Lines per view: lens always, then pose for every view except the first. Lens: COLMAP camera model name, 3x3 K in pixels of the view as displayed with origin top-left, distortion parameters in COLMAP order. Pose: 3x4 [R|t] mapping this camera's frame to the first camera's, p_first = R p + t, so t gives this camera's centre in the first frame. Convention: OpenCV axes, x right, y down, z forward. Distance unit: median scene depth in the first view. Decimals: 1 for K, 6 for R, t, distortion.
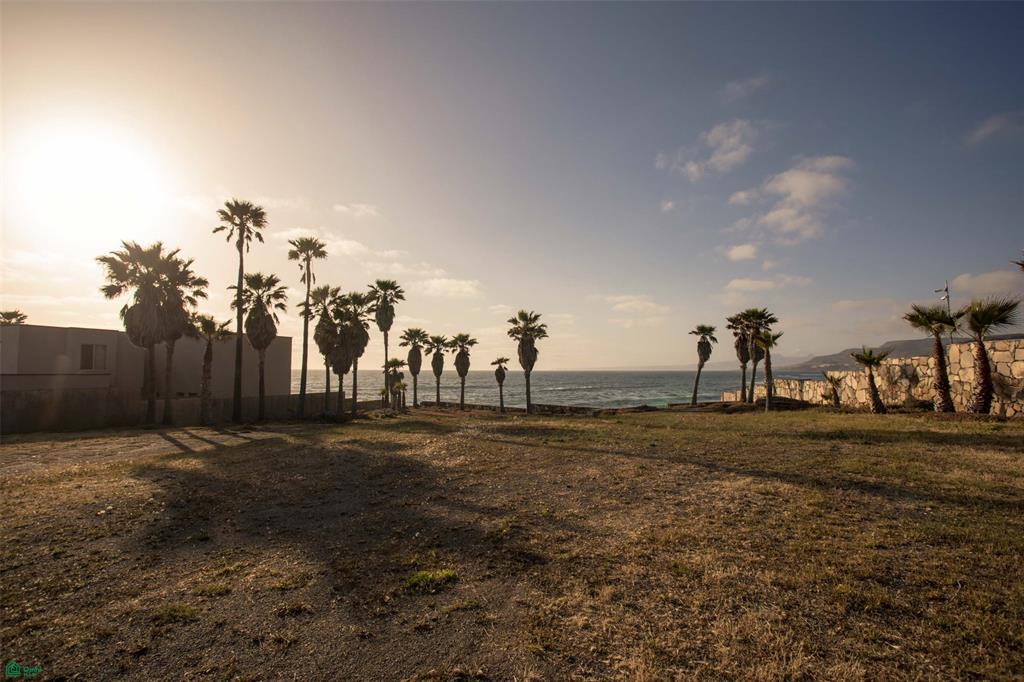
lens RADIAL K [[506.4, 0, 505.2], [0, 506.4, 340.1], [0, 0, 1]] dist [0.001625, 0.000877]
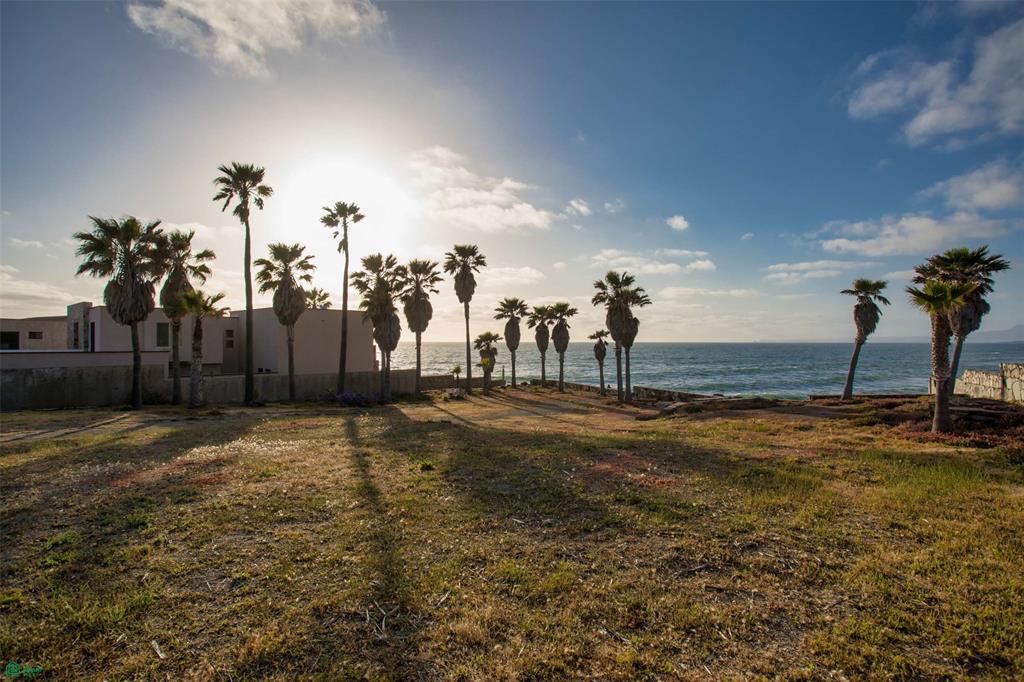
lens RADIAL K [[506.4, 0, 517.6], [0, 506.4, 342.5], [0, 0, 1]] dist [0.001625, 0.000877]
pose [[0.938414, -0.001146, -0.345510, 0.163208], [0.022148, 0.998137, 0.056845, 0.004490], [0.344801, -0.060997, 0.936692, 0.185882]]
